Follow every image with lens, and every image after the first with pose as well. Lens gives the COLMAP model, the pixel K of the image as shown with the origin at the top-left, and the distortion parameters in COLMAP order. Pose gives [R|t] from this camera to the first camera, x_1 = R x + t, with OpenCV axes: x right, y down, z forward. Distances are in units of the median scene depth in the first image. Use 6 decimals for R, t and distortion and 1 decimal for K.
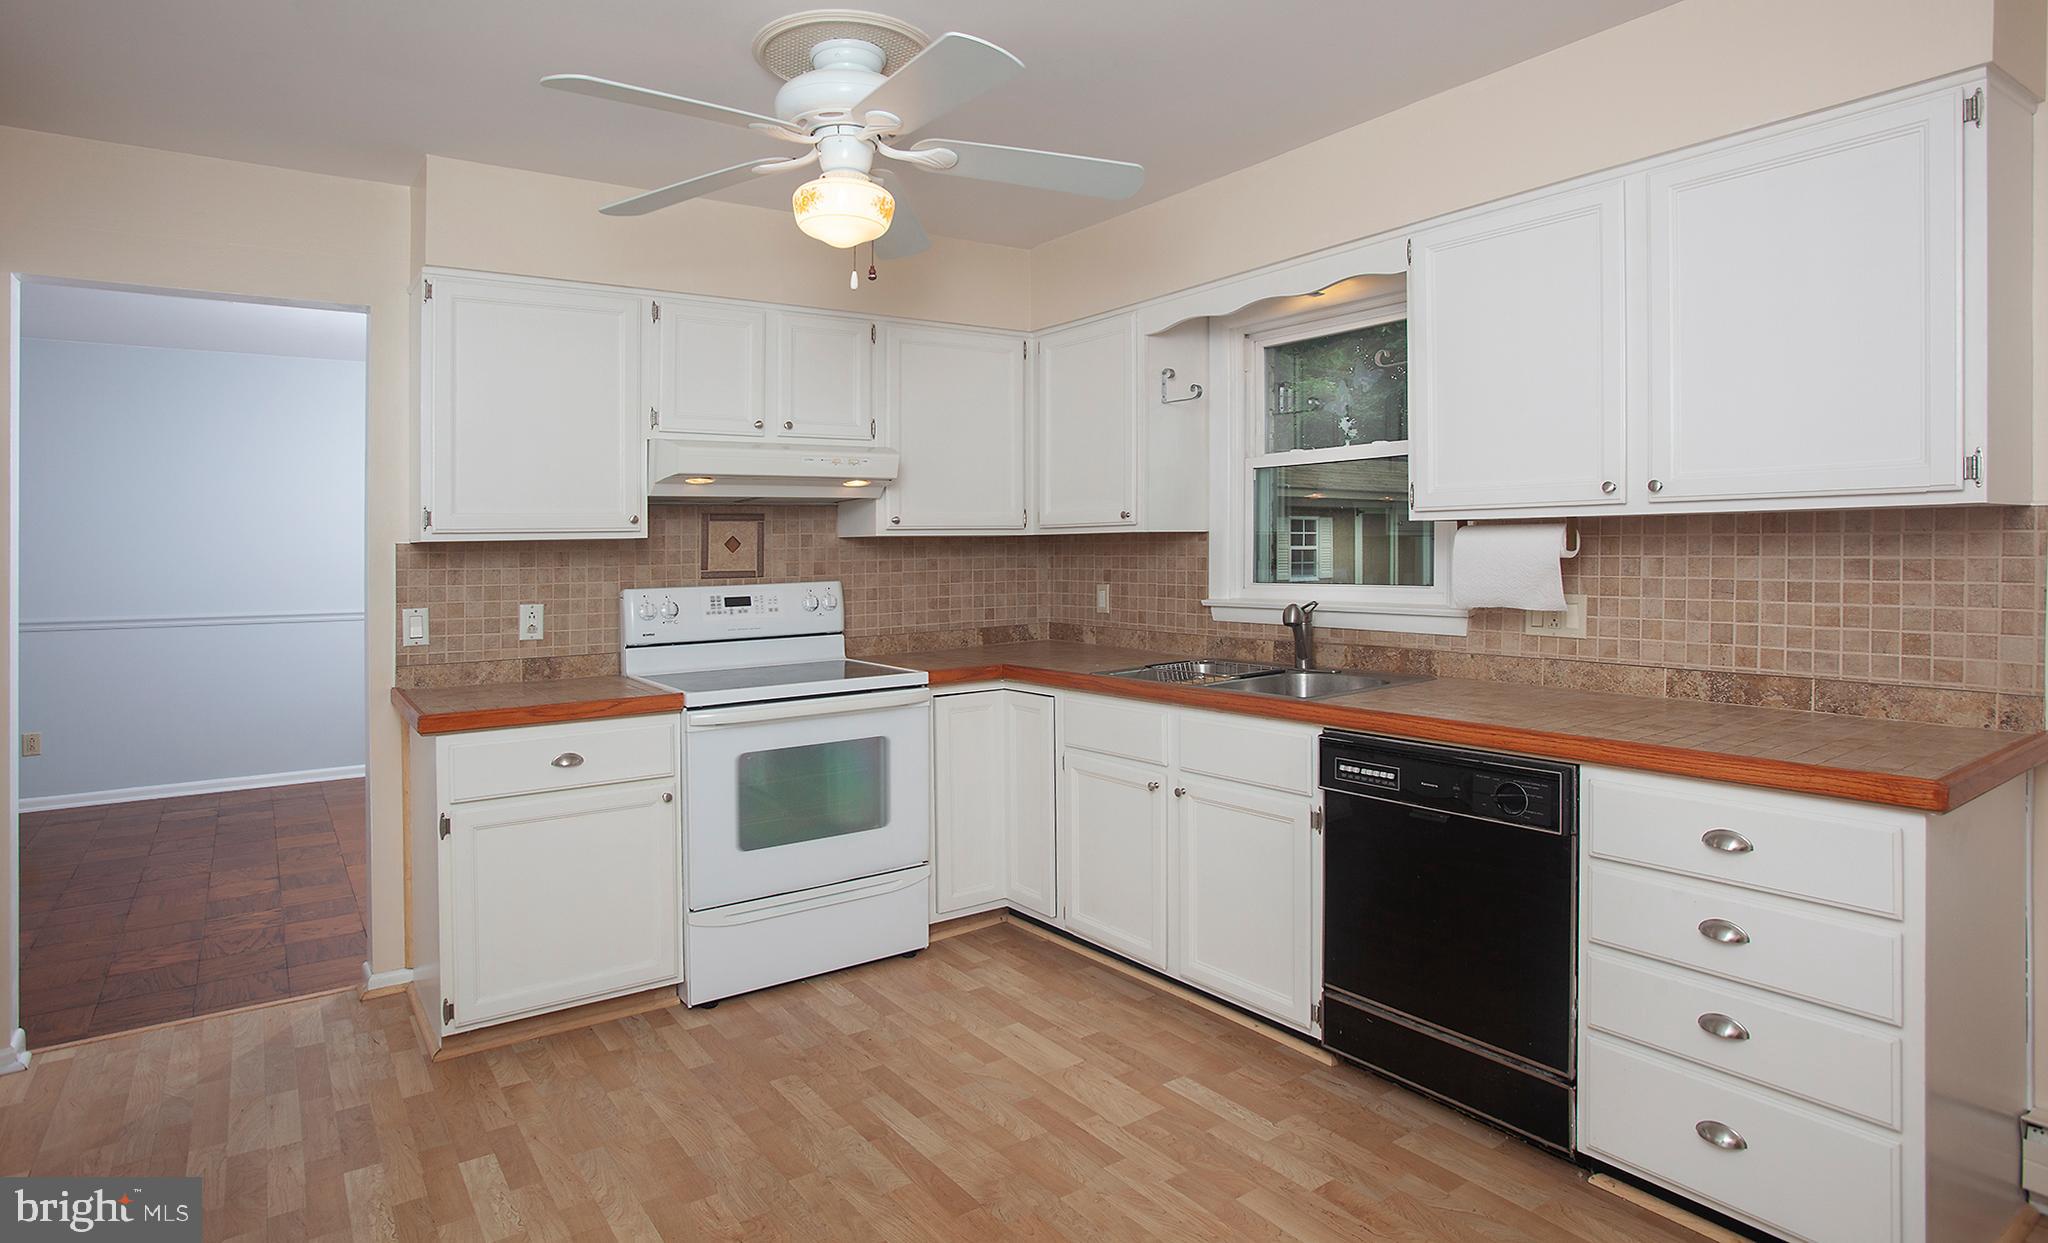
lens RADIAL K [[1162.2, 0, 1049.3], [0, 1162.2, 533.5], [0, 0, 1]] dist [-0.052789, 0.019677]
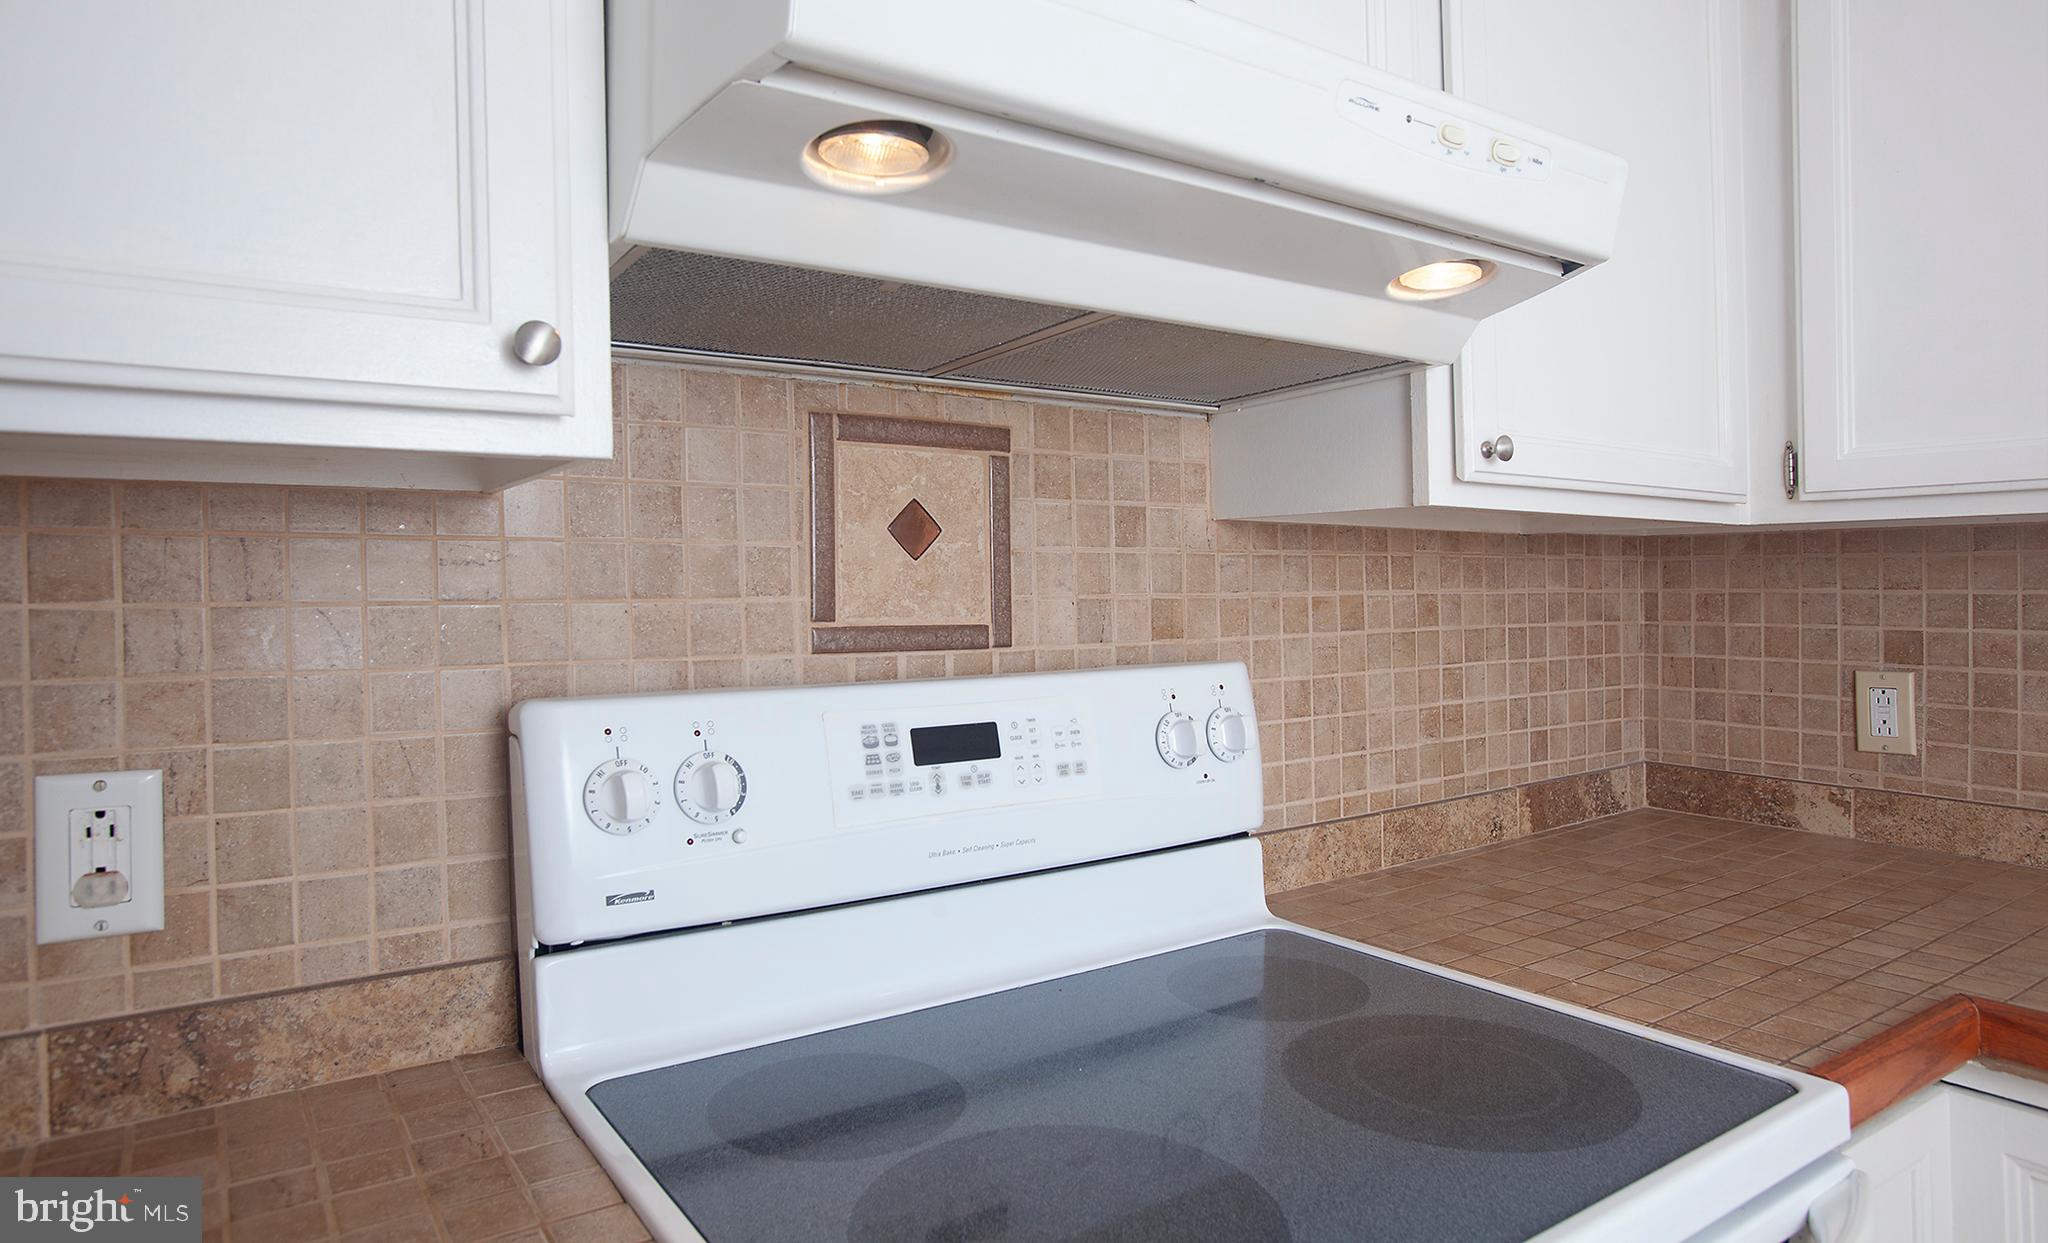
lens RADIAL K [[1205.1, 0, 967.6], [0, 1205.1, 622.5], [0, 0, 1]] dist [-0.052440, 0.009760]
pose [[0.999727, 0.011124, -0.020534, -0.279741], [-0.010359, 0.999263, 0.036973, 0.022721], [0.020930, -0.036750, 0.999105, 0.777593]]
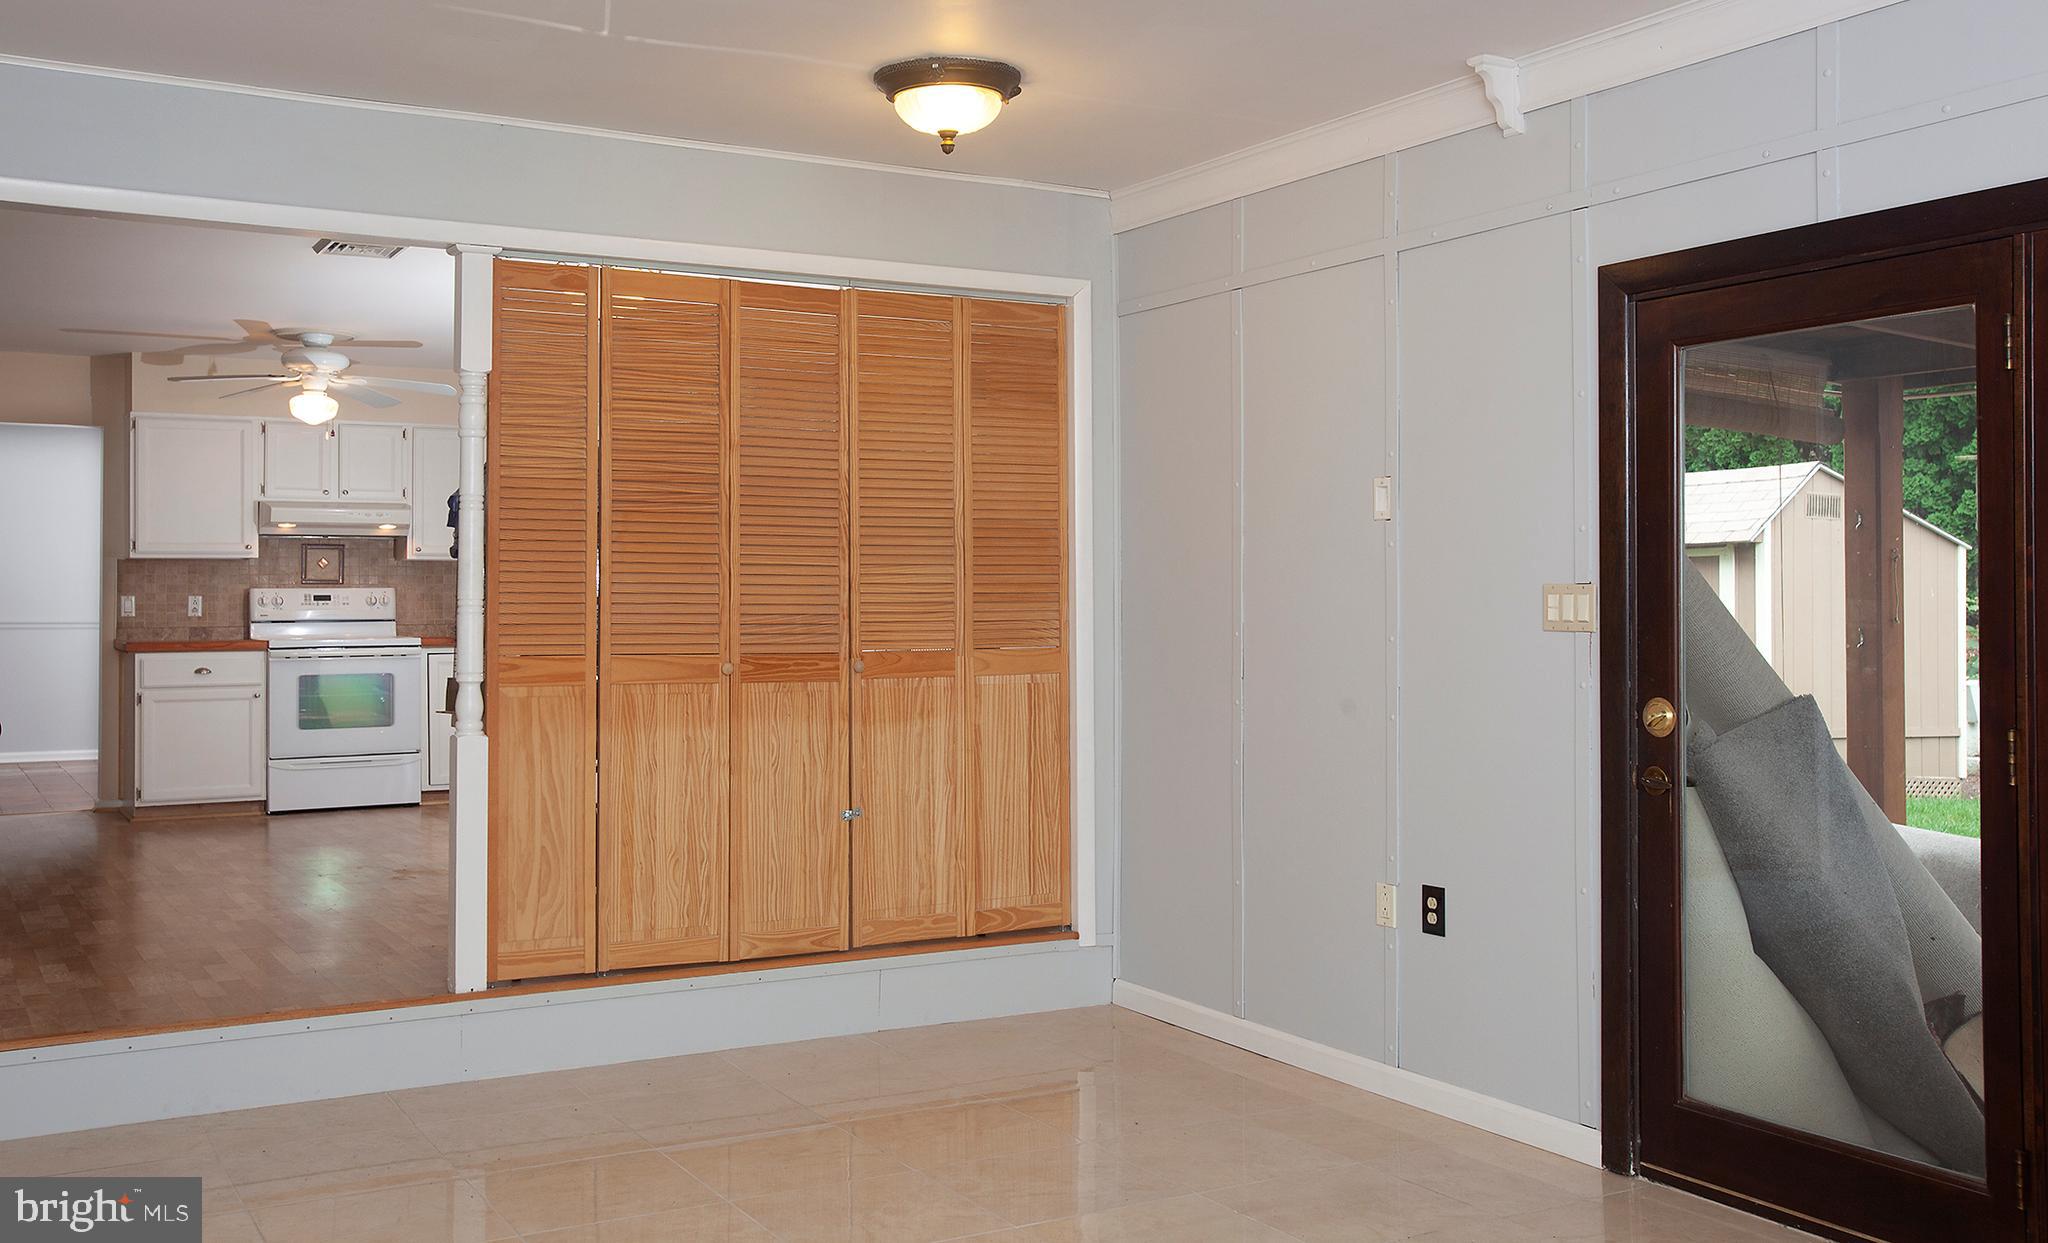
lens RADIAL K [[1964.7, 0, 1032.5], [0, 1964.7, 609.0], [0, 0, 1]] dist [0.016258, 0.000000]
pose [[0.995440, 0.015462, -0.094123, 1.060464], [-0.013868, 0.999749, 0.017570, 0.012238], [0.094372, -0.016185, 0.995405, -1.790635]]
